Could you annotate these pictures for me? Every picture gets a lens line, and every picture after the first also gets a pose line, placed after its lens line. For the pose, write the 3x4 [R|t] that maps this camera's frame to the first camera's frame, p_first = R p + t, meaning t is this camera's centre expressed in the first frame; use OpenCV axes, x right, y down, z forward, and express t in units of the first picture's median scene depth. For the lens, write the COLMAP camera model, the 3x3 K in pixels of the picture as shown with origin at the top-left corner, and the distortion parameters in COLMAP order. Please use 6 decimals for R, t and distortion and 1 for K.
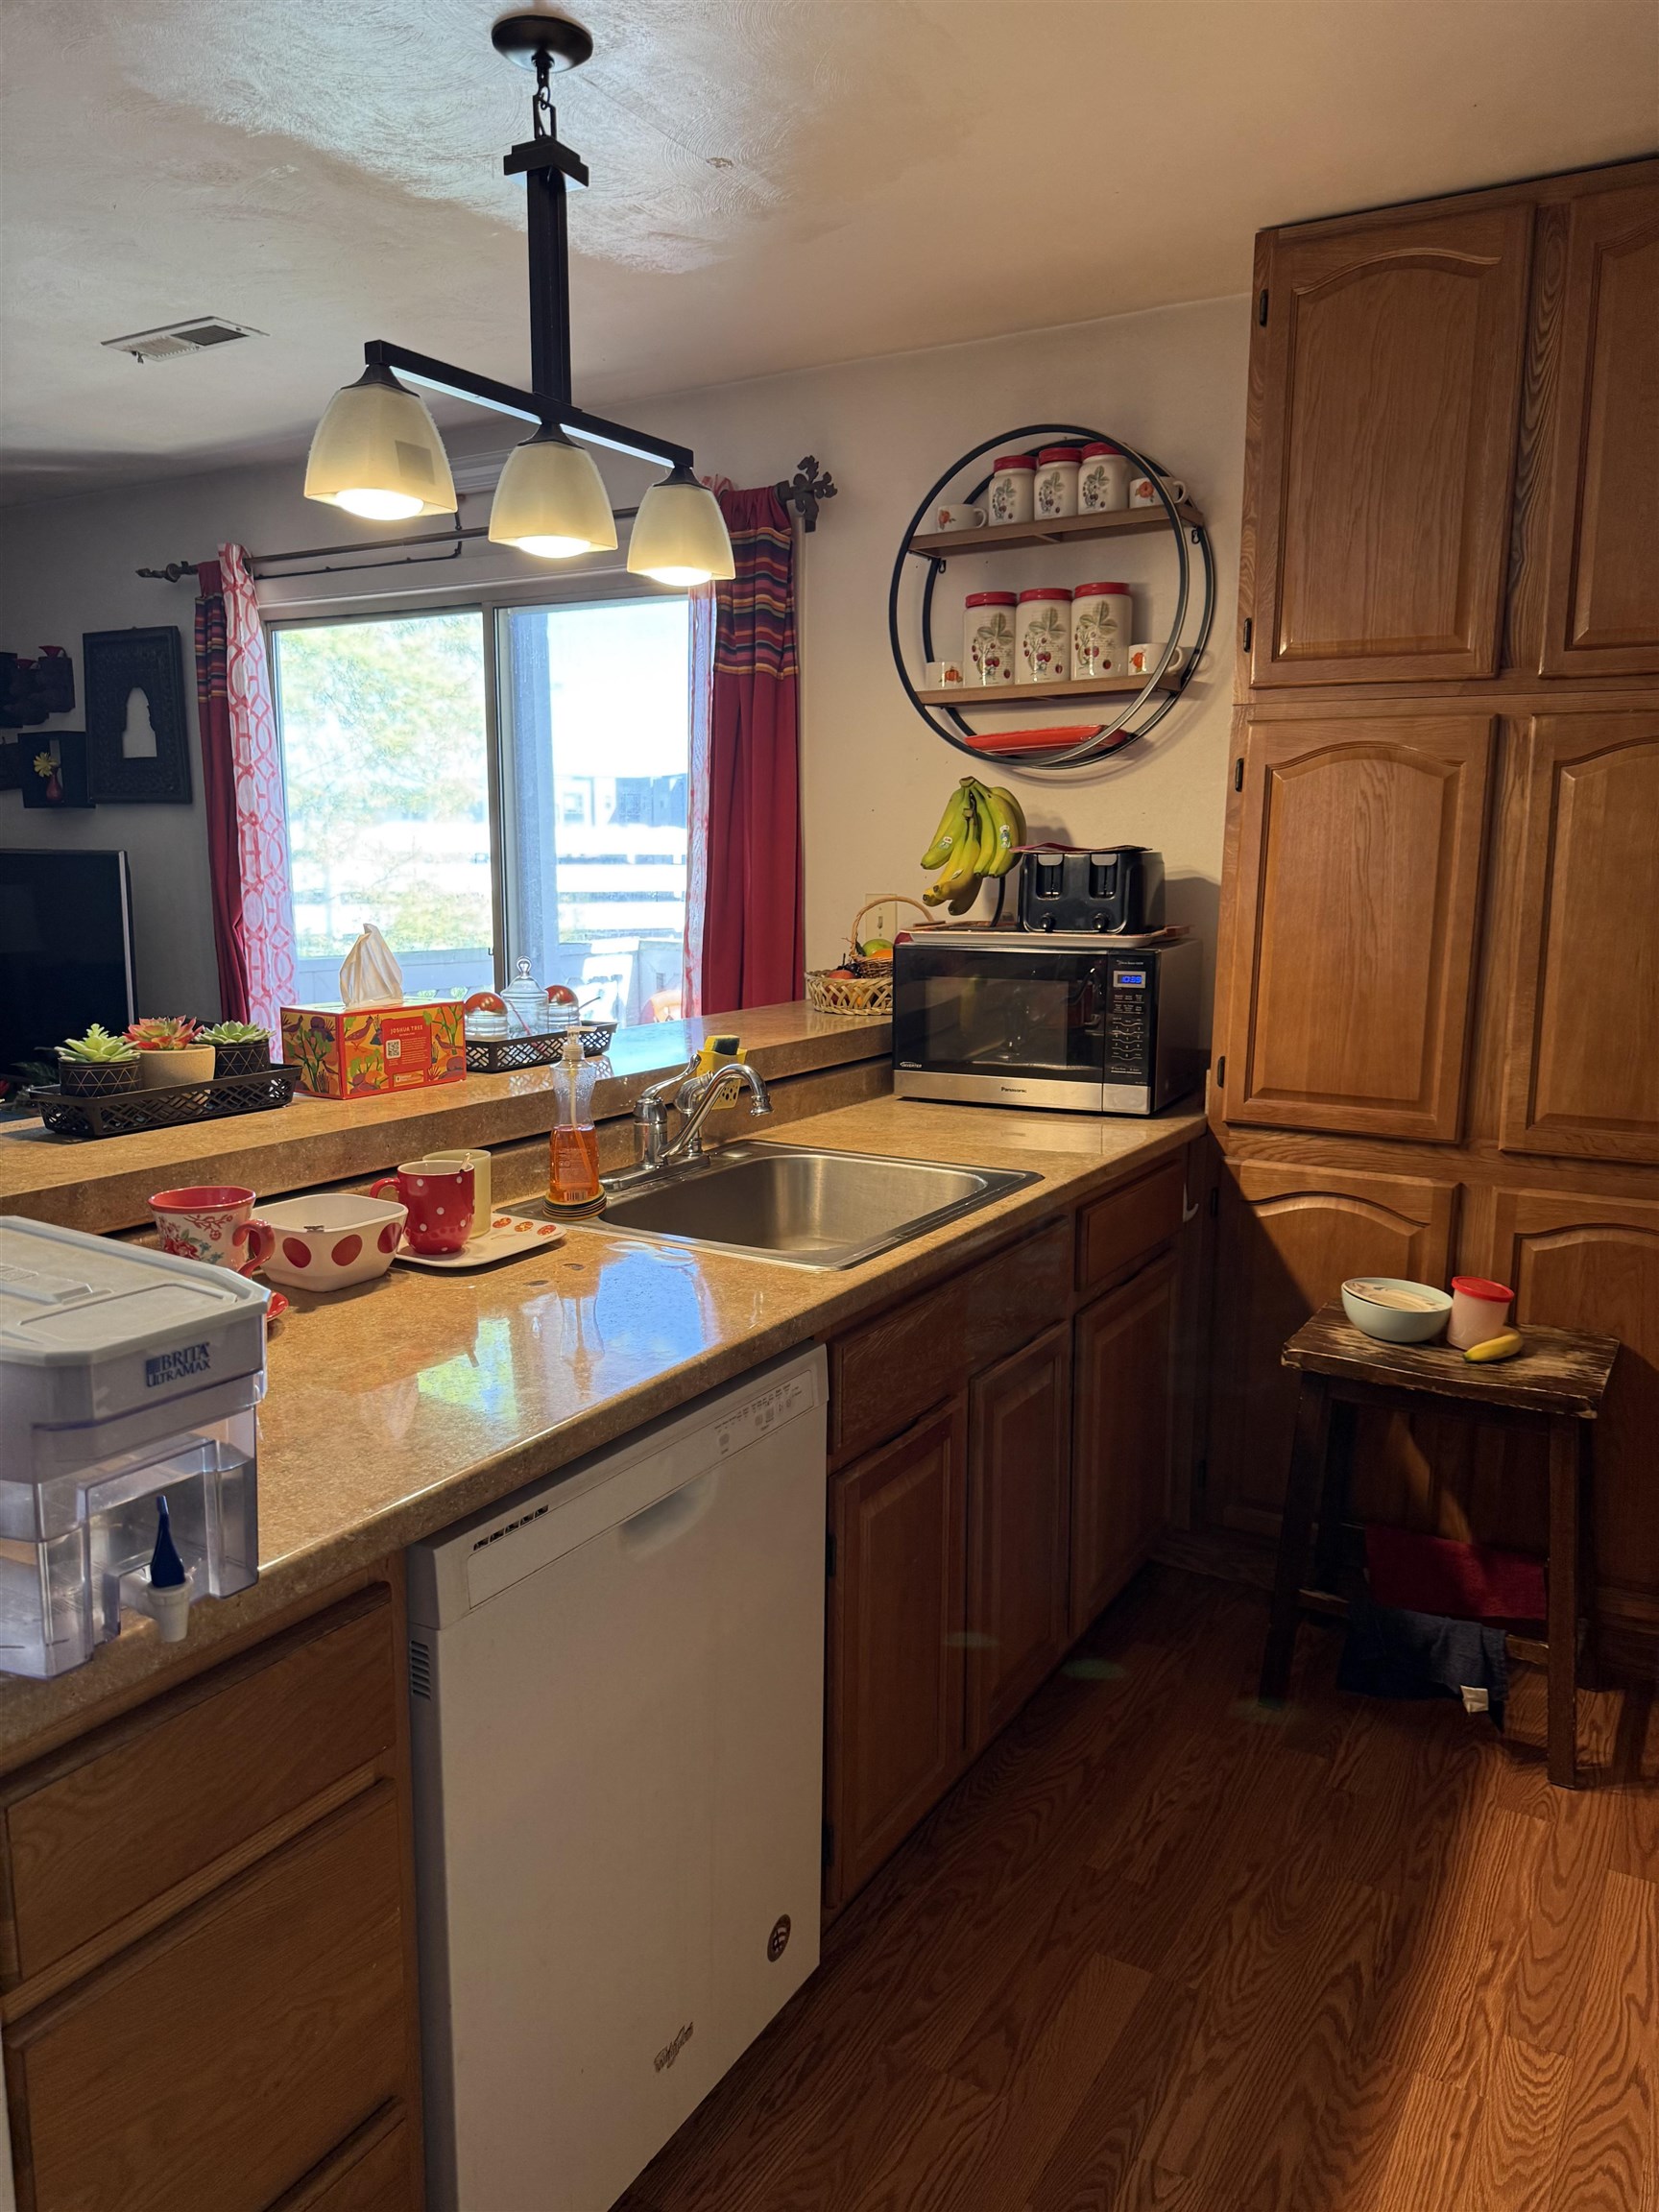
lens RADIAL K [[1524.8, 0, 822.1], [0, 1524.8, 1157.4], [0, 0, 1]] dist [0.075962, -0.092608]
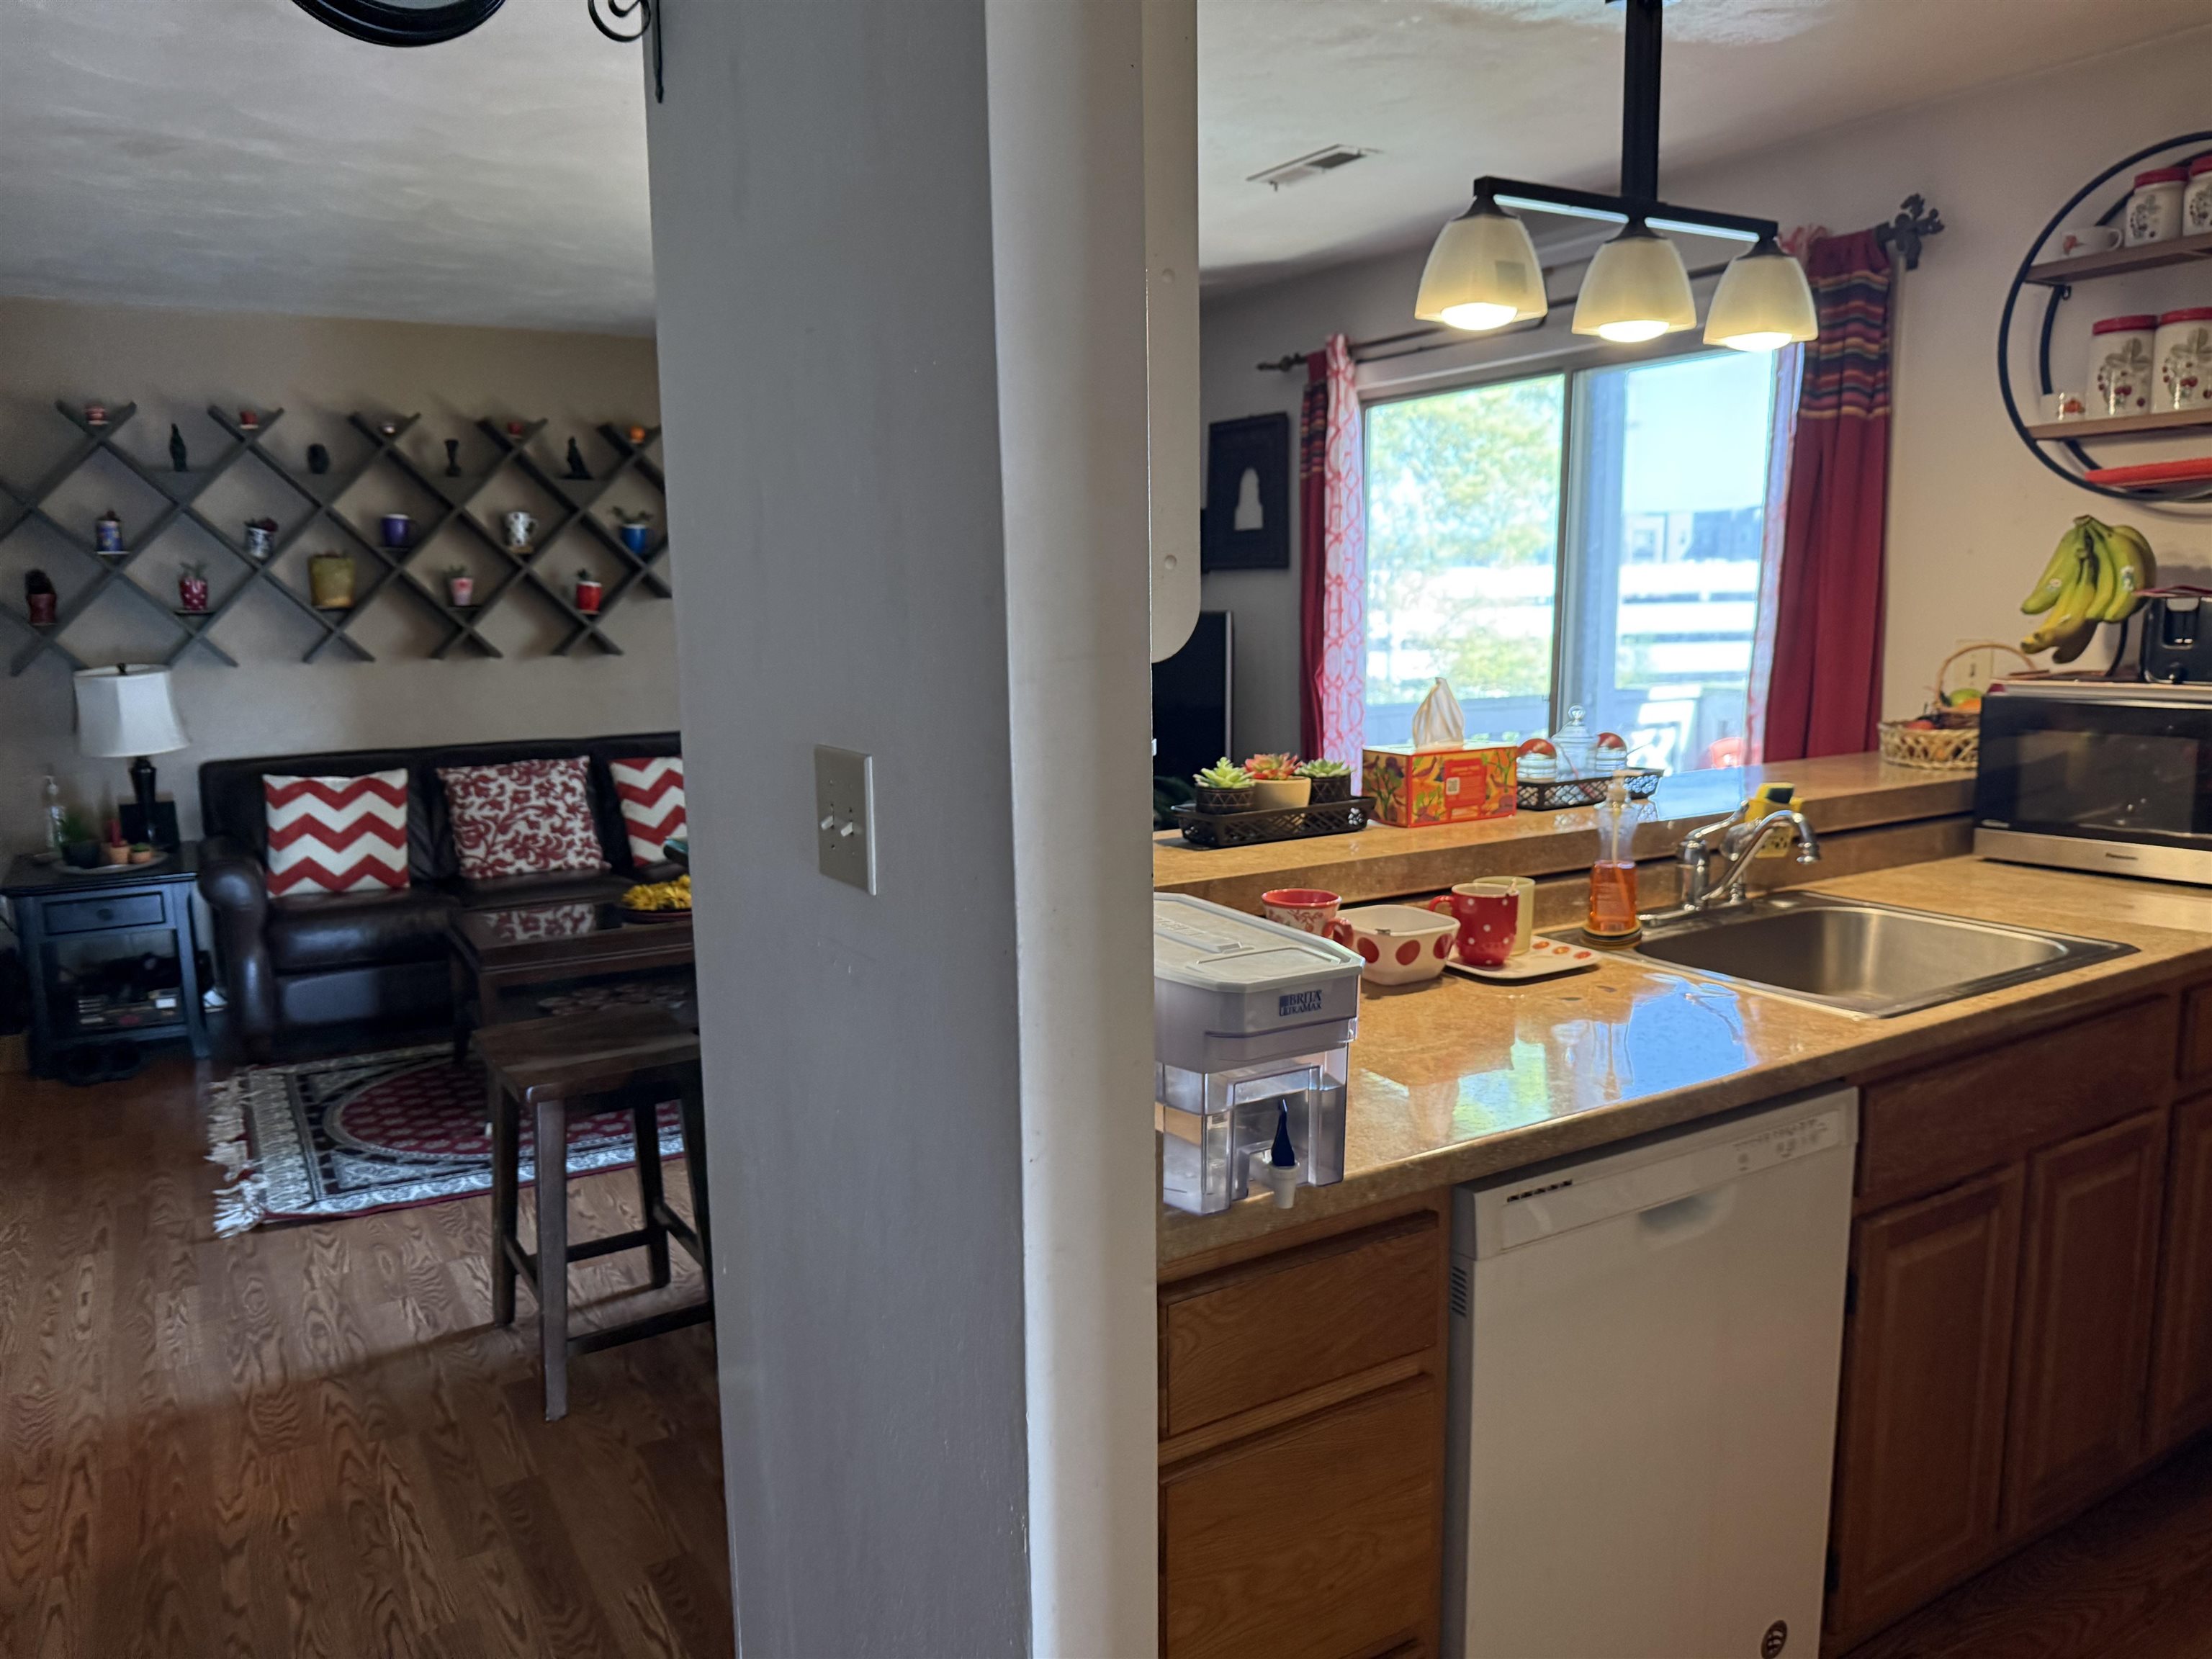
lens RADIAL K [[1582.8, 0, 1104.7], [0, 1582.8, 832.6], [0, 0, 1]] dist [0.011072, -0.006862]
pose [[0.886126, 0.048688, -0.460879, 0.022640], [-0.069970, 0.997122, -0.029192, 0.011200], [0.458131, 0.058116, 0.886983, -0.107830]]
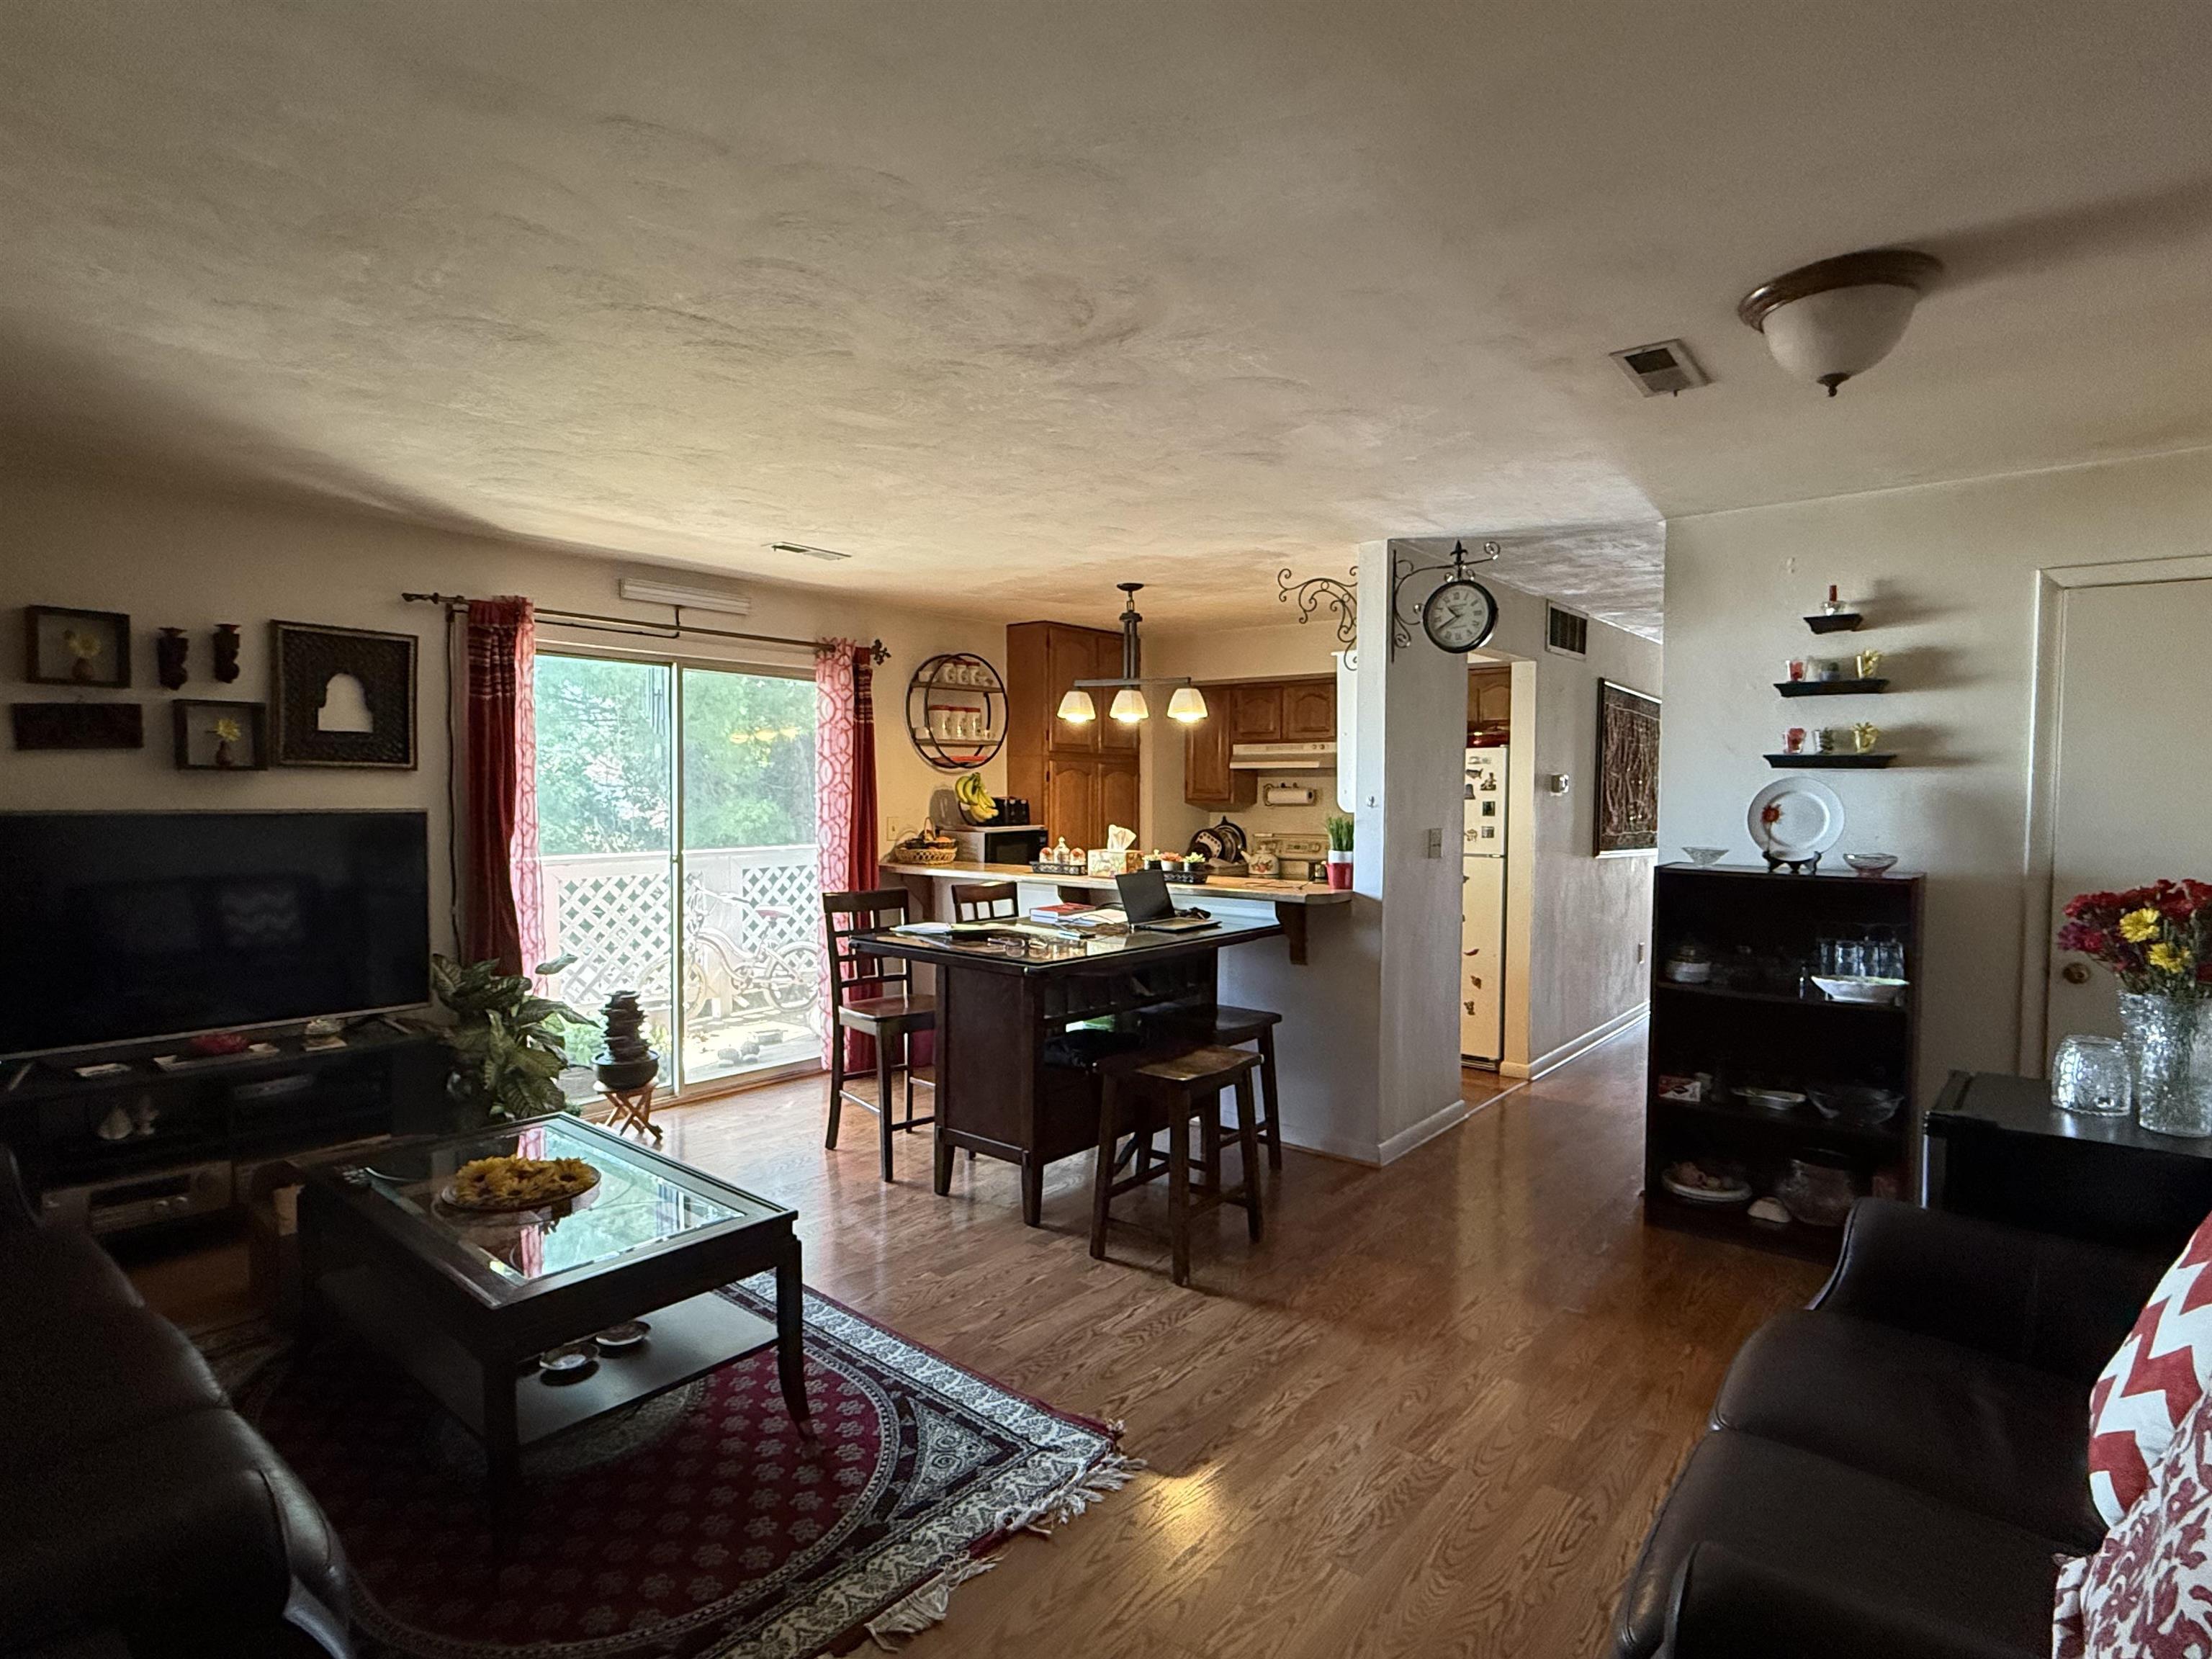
lens RADIAL K [[1142.5, 0, 1072.4], [0, 1142.5, 832.3], [0, 0, 1]] dist [0.001215, 0.000111]
pose [[0.151055, -0.040262, 0.987705, -2.340009], [0.189003, 0.981914, 0.011120, -0.166520], [-0.970289, 0.184999, 0.155933, 0.648875]]
